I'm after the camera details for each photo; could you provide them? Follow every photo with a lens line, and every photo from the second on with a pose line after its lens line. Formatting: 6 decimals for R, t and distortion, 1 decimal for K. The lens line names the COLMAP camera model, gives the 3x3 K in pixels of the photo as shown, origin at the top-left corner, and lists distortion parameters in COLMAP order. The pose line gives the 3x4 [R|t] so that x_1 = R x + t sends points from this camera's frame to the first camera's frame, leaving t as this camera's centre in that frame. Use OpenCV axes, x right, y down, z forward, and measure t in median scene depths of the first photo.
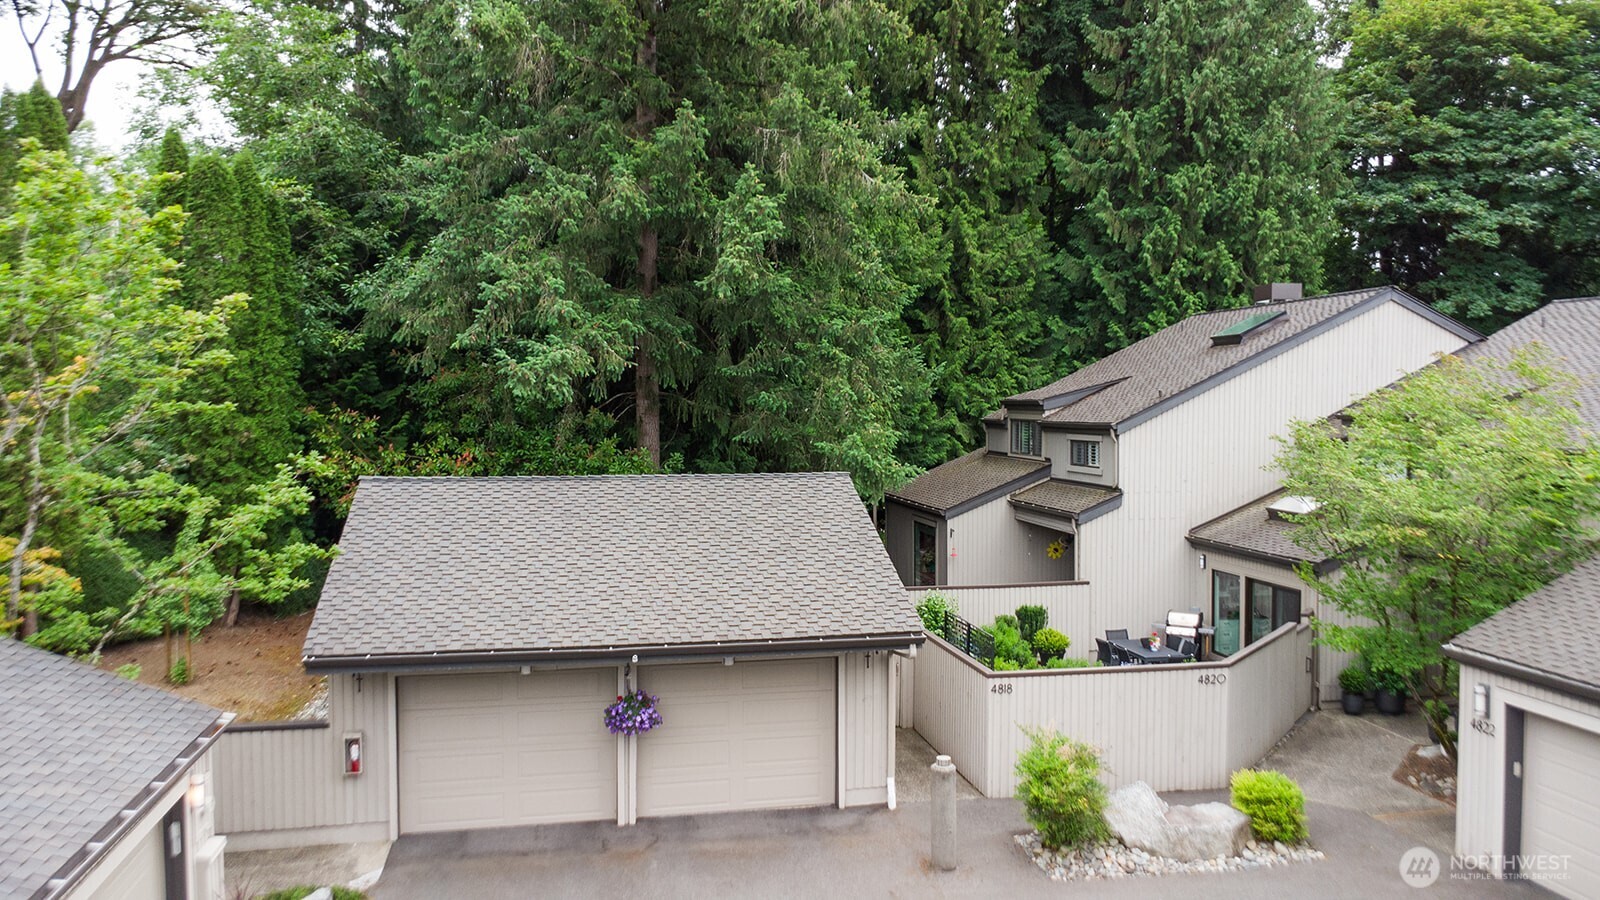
lens RADIAL K [[1123.6, 0, 800.0], [0, 1123.6, 450.0], [0, 0, 1]] dist [-0.066449, 0.000527]
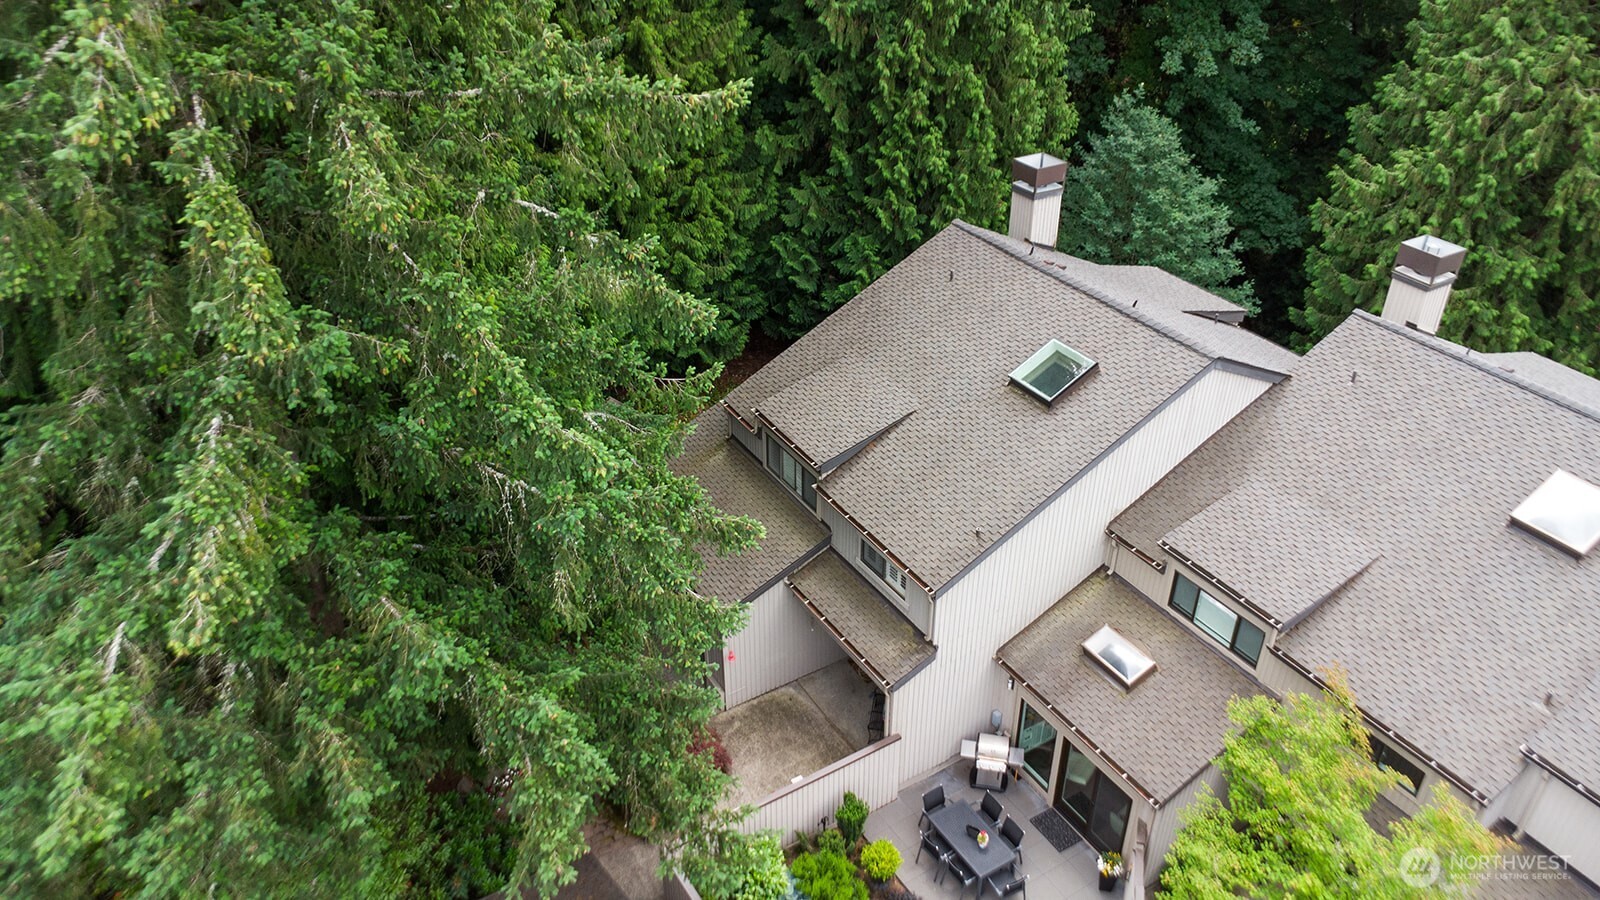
lens RADIAL K [[1123.6, 0, 800.0], [0, 1123.6, 450.0], [0, 0, 1]] dist [-0.066449, 0.000527]
pose [[0.933414, -0.209351, 0.291393, -0.030531], [0.019570, 0.840628, 0.541260, -0.389298], [-0.358267, -0.499517, 0.788751, 0.264289]]
